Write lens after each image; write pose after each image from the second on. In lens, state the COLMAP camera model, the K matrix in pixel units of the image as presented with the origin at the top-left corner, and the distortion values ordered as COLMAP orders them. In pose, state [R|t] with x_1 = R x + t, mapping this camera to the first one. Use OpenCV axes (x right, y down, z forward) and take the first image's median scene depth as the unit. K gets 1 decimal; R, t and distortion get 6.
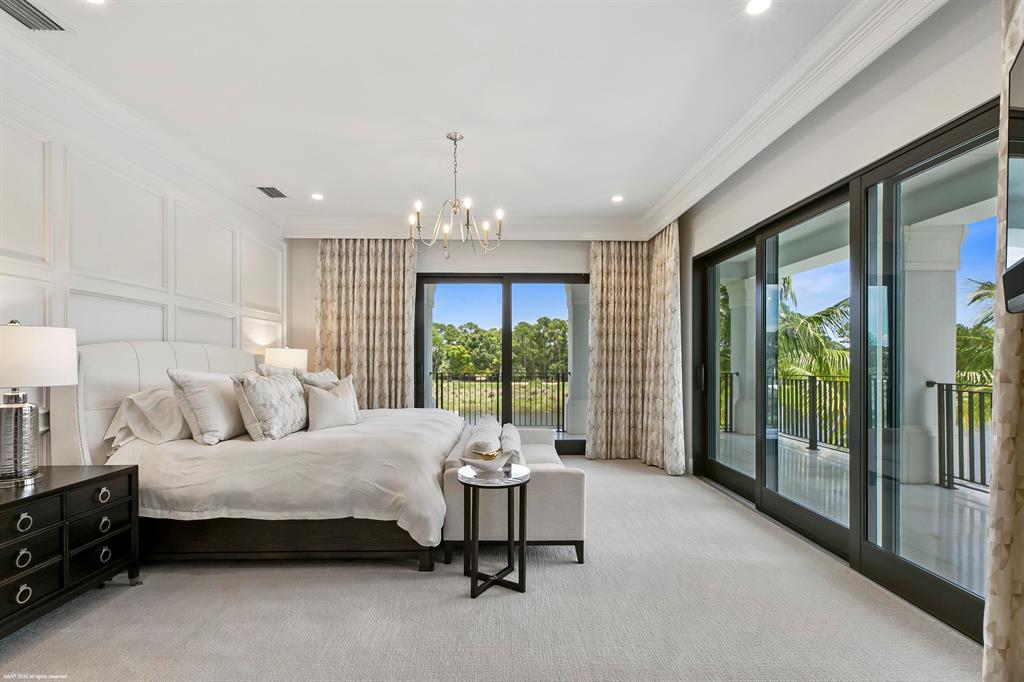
lens RADIAL K [[473.1, 0, 514.7], [0, 473.1, 362.3], [0, 0, 1]] dist [0.003494, -0.000455]
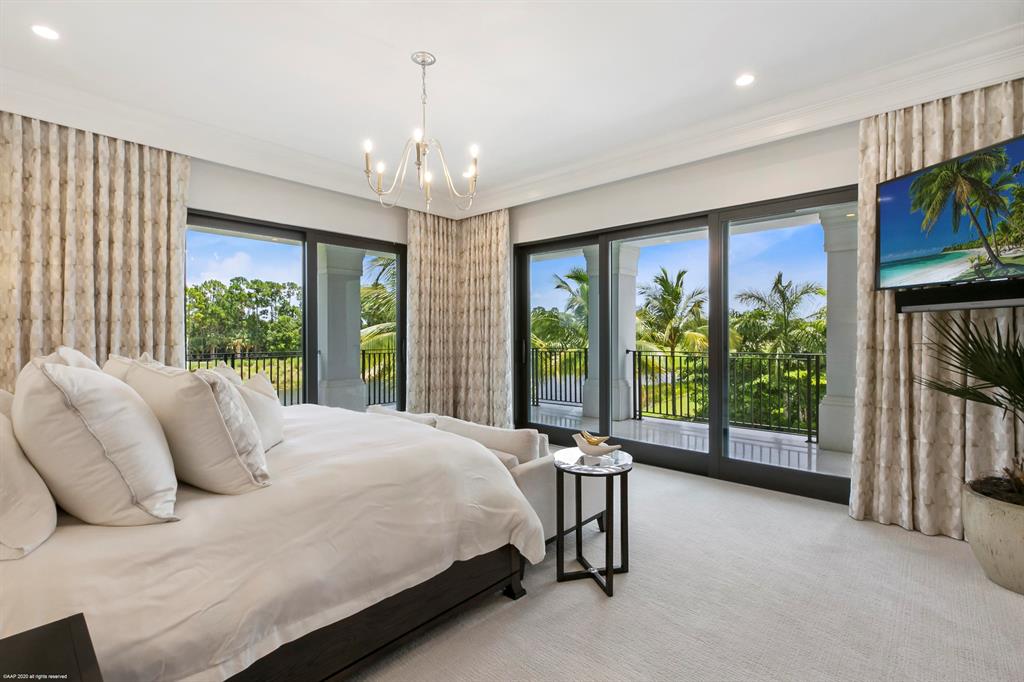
lens RADIAL K [[466.6, 0, 512.0], [0, 466.6, 341.0], [0, 0, 1]] dist [0.001886, -0.000107]
pose [[0.691110, -0.011082, 0.722665, -0.431363], [0.004802, 0.999931, 0.010741, -0.005205], [-0.722734, -0.003953, 0.691115, 0.251161]]
